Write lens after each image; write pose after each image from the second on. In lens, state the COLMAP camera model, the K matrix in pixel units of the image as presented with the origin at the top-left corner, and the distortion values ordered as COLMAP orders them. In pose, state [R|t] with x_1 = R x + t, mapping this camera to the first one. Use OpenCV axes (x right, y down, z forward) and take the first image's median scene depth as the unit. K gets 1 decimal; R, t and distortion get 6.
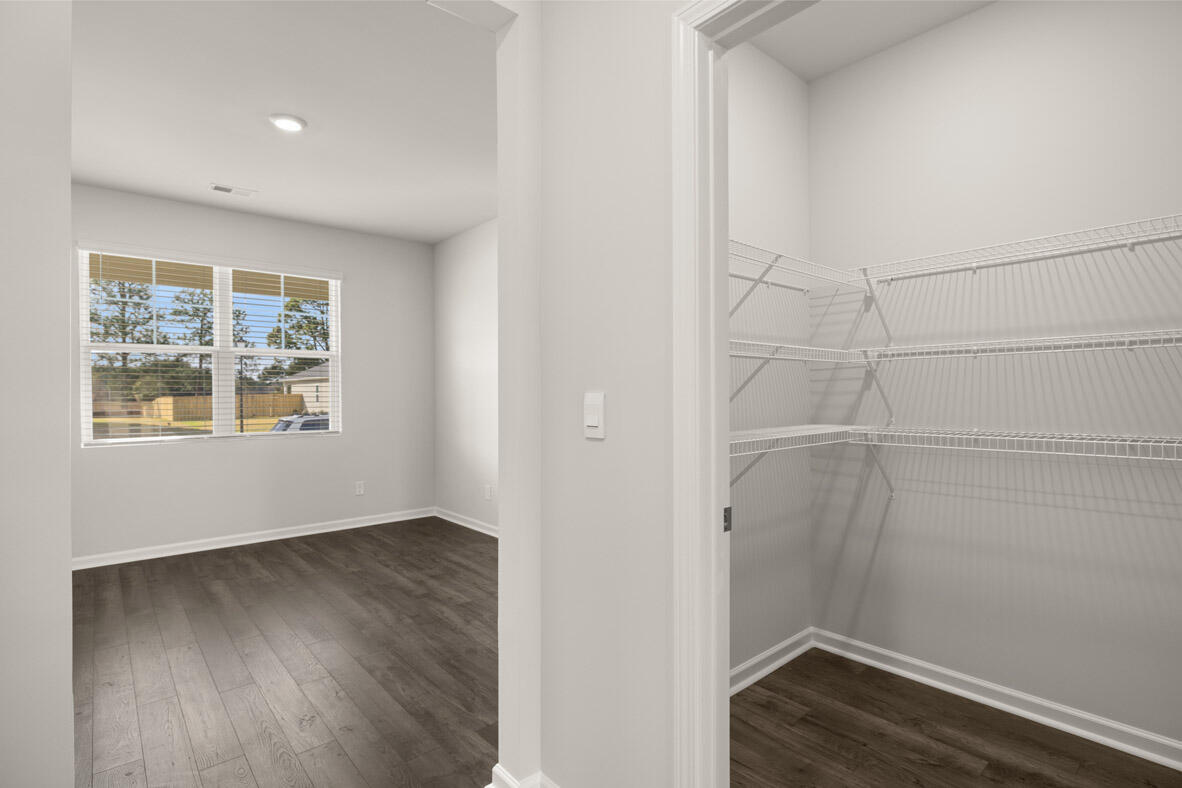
lens RADIAL K [[590.5, 0, 590.3], [0, 590.5, 397.9], [0, 0, 1]] dist [-0.006705, 0.000643]
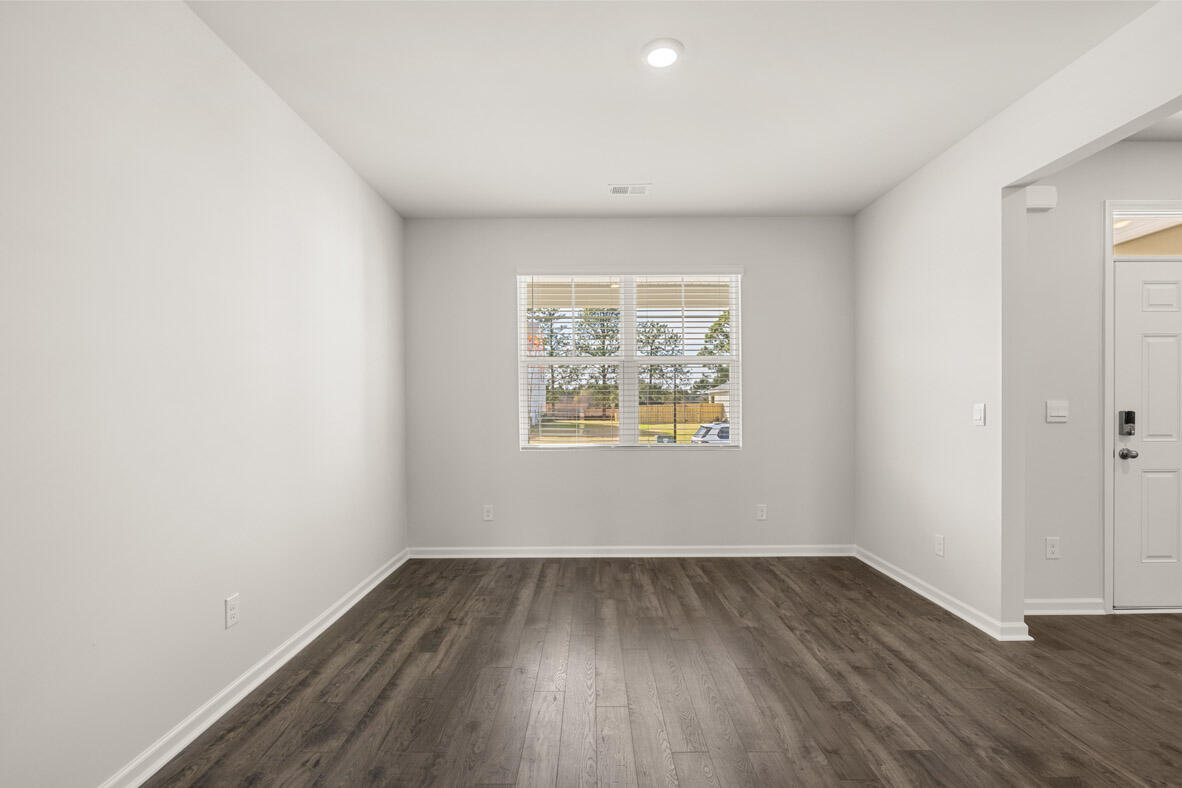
lens RADIAL K [[531.8, 0, 586.5], [0, 531.8, 410.8], [0, 0, 1]] dist [-0.004407, 0.000843]
pose [[0.757944, 0.008335, -0.652267, -0.096249], [-0.003449, 0.999956, 0.008770, -0.002886], [0.652311, -0.004397, 0.757939, 0.299455]]
